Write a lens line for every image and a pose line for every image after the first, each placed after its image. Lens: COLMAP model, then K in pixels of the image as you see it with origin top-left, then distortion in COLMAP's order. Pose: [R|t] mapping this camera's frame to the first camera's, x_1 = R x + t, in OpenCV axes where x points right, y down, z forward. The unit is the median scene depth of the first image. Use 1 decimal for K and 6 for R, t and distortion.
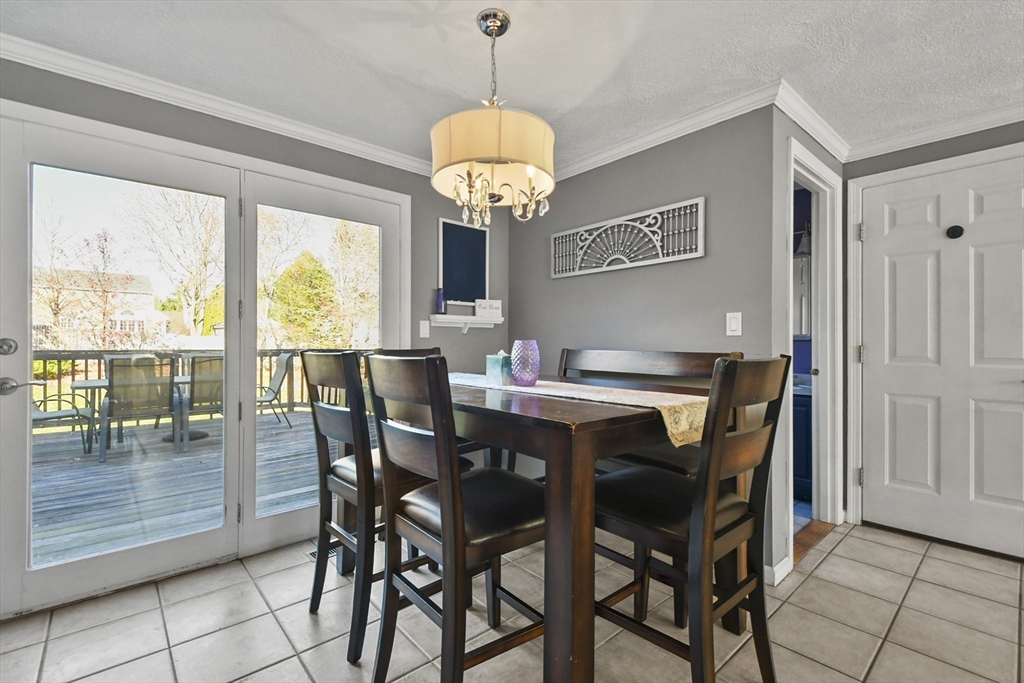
lens RADIAL K [[448.1, 0, 514.3], [0, 448.1, 341.7], [0, 0, 1]] dist [0.011214, -0.007632]
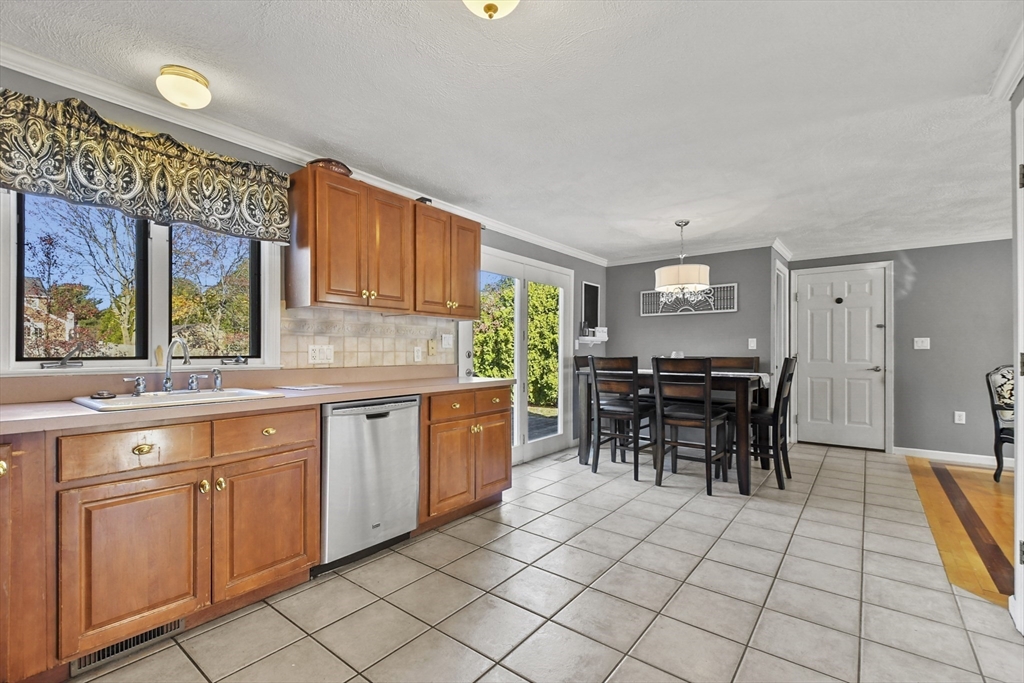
lens RADIAL K [[448.1, 0, 501.6], [0, 448.1, 351.0], [0, 0, 1]] dist [0.011214, -0.007632]
pose [[0.985689, 0.000933, 0.168572, -0.940062], [-0.001052, 0.999999, 0.000611, -0.004634], [-0.168571, -0.000780, 0.985689, -0.818781]]
